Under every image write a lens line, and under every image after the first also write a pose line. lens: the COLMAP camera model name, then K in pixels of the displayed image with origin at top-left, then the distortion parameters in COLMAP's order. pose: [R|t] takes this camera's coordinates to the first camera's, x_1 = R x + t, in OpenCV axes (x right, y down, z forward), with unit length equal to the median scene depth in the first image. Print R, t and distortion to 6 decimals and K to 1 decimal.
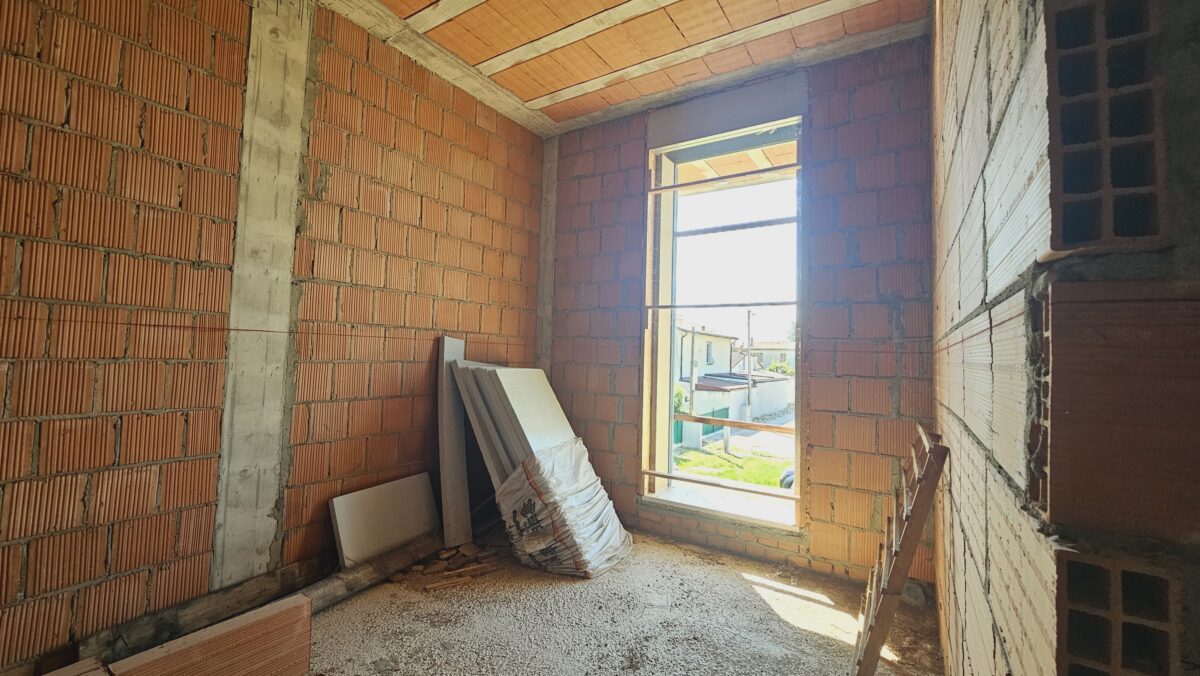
lens RADIAL K [[488.6, 0, 596.7], [0, 488.6, 333.9], [0, 0, 1]] dist [-0.007672, 0.003560]
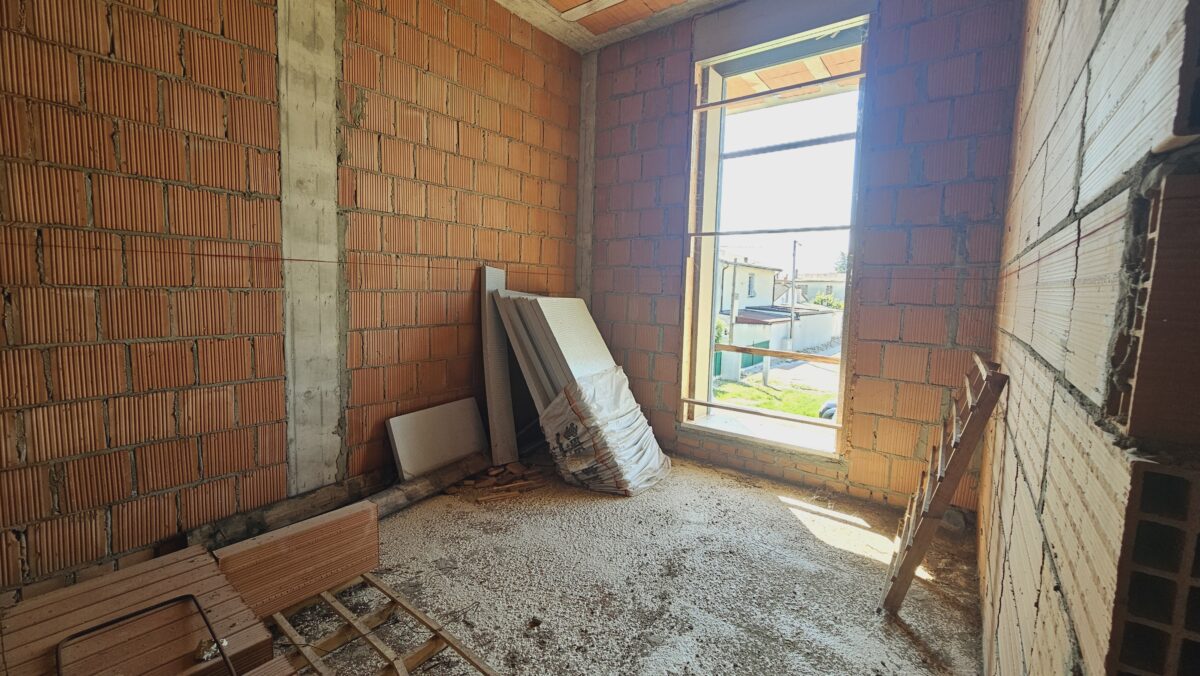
lens RADIAL K [[488.6, 0, 596.3], [0, 488.6, 334.8], [0, 0, 1]] dist [-0.007672, 0.003560]
pose [[0.996948, 0.005256, -0.077893, -0.006308], [0.005350, 0.990785, 0.135337, 0.013272], [0.077887, -0.135341, 0.987733, 0.002305]]
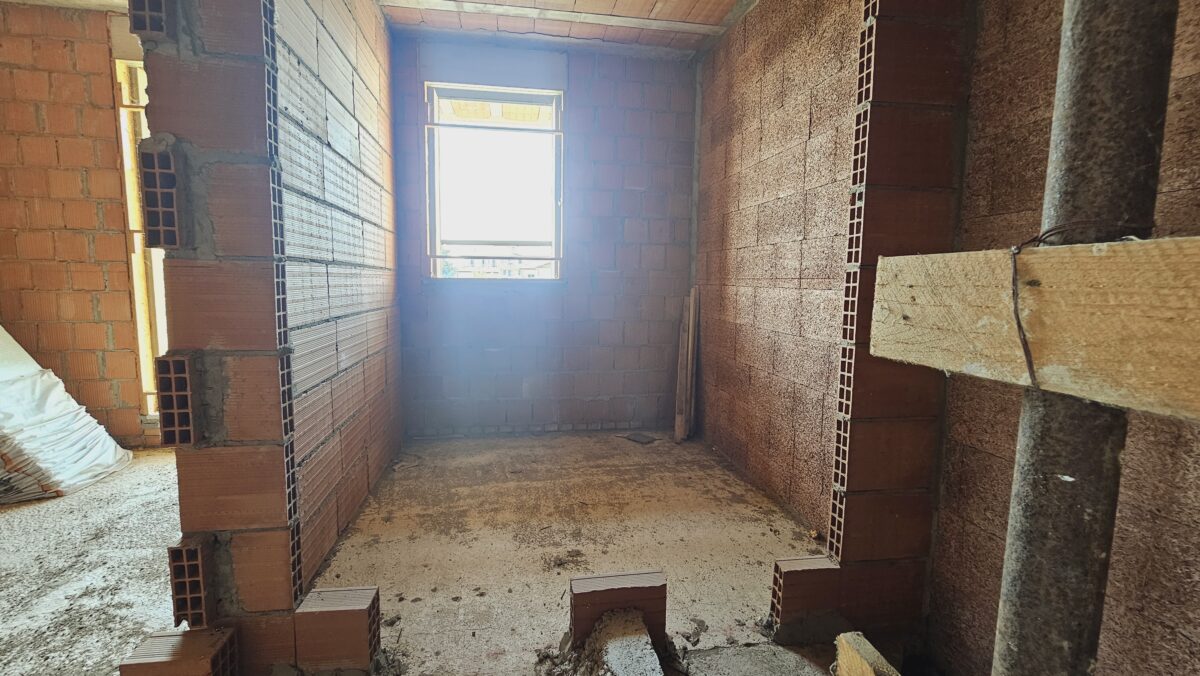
lens RADIAL K [[488.6, 0, 602.5], [0, 488.6, 329.1], [0, 0, 1]] dist [-0.007672, 0.003560]
pose [[0.744401, -0.087574, 0.661965, 0.184719], [-0.018856, 0.988210, 0.151938, -0.033794], [-0.667466, -0.125585, 0.733974, -0.492634]]
